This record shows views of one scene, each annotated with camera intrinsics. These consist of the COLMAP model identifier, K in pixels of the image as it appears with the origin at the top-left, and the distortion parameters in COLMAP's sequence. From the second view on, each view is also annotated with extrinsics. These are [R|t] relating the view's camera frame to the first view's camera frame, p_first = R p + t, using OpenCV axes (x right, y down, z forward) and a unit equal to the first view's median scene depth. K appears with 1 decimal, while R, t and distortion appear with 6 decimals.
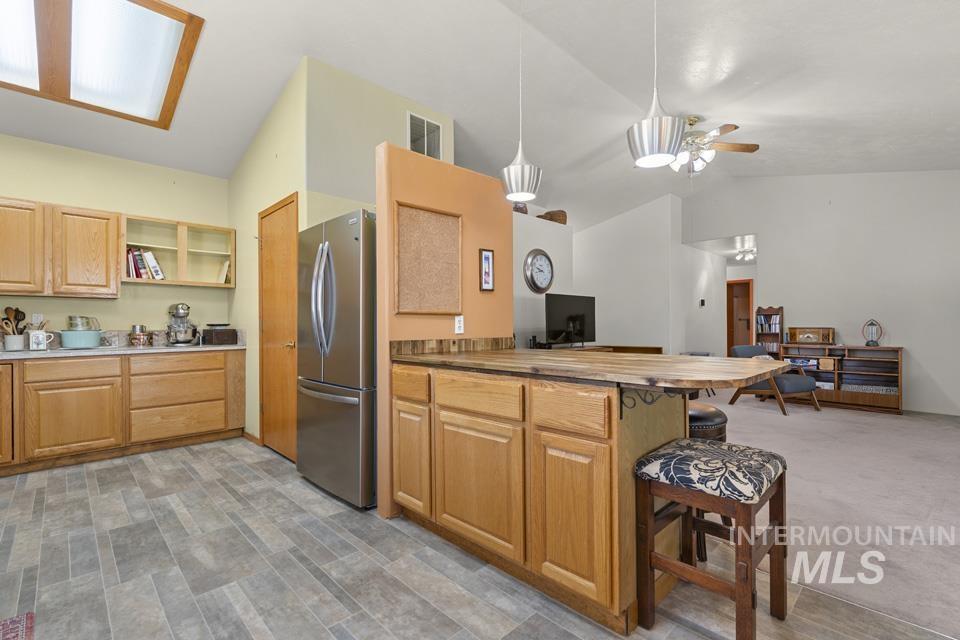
lens RADIAL K [[433.8, 0, 484.0], [0, 433.8, 323.7], [0, 0, 1]] dist [-0.004187, 0.002156]
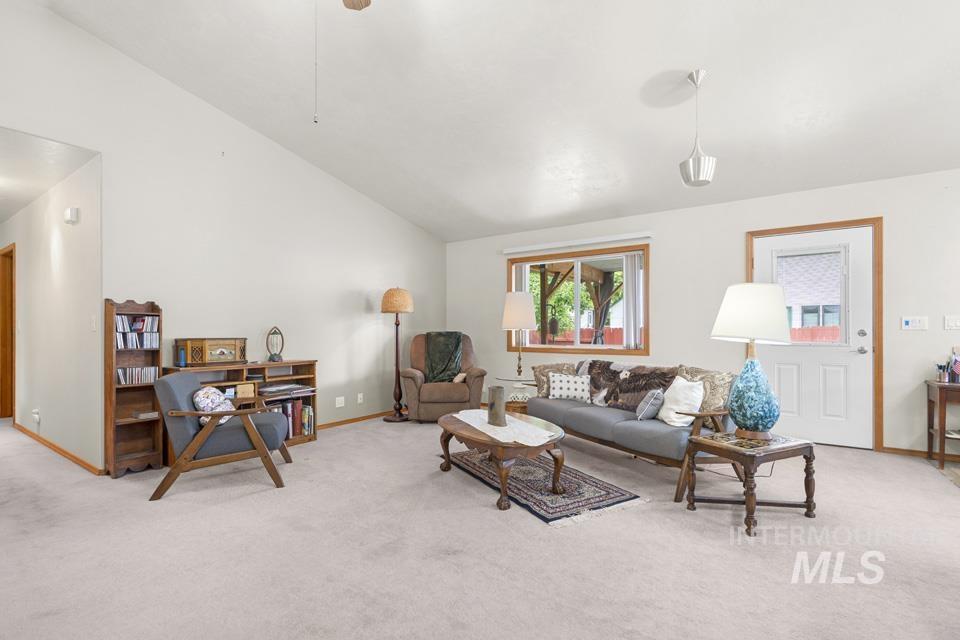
lens RADIAL K [[433.8, 0, 481.3], [0, 433.8, 328.7], [0, 0, 1]] dist [-0.004187, 0.002156]
pose [[-0.192884, 0.014211, 0.981119, 0.103883], [-0.000107, 0.999895, -0.014504, 0.007831], [-0.981222, -0.002903, -0.192862, 1.466509]]
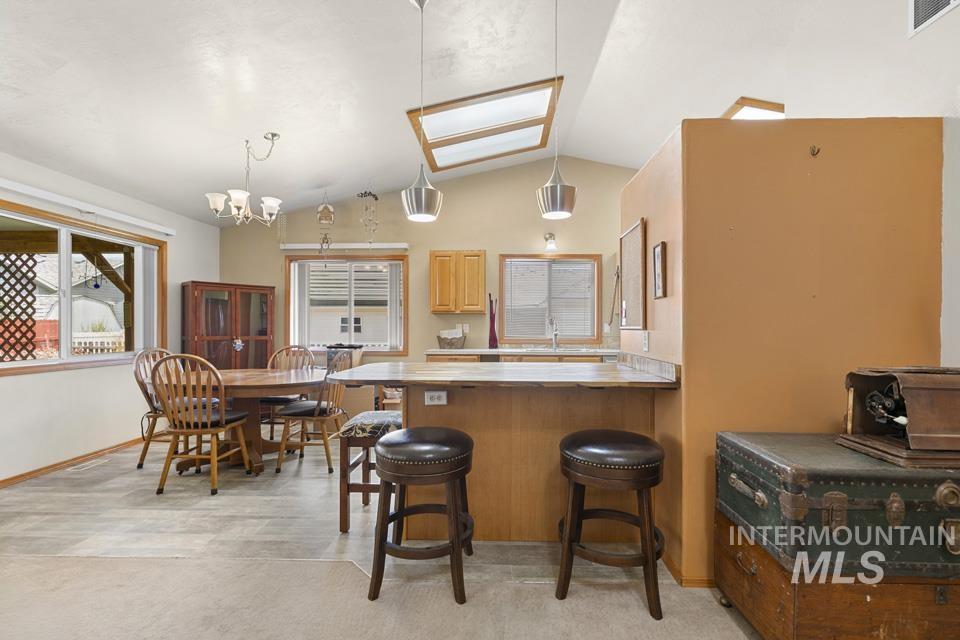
lens RADIAL K [[433.8, 0, 481.2], [0, 433.8, 325.3], [0, 0, 1]] dist [-0.004187, 0.002156]
pose [[-0.727021, 0.002928, -0.686609, 0.757131], [0.003984, 0.999992, 0.000046, -0.030396], [0.686604, -0.002702, -0.727027, 1.343811]]
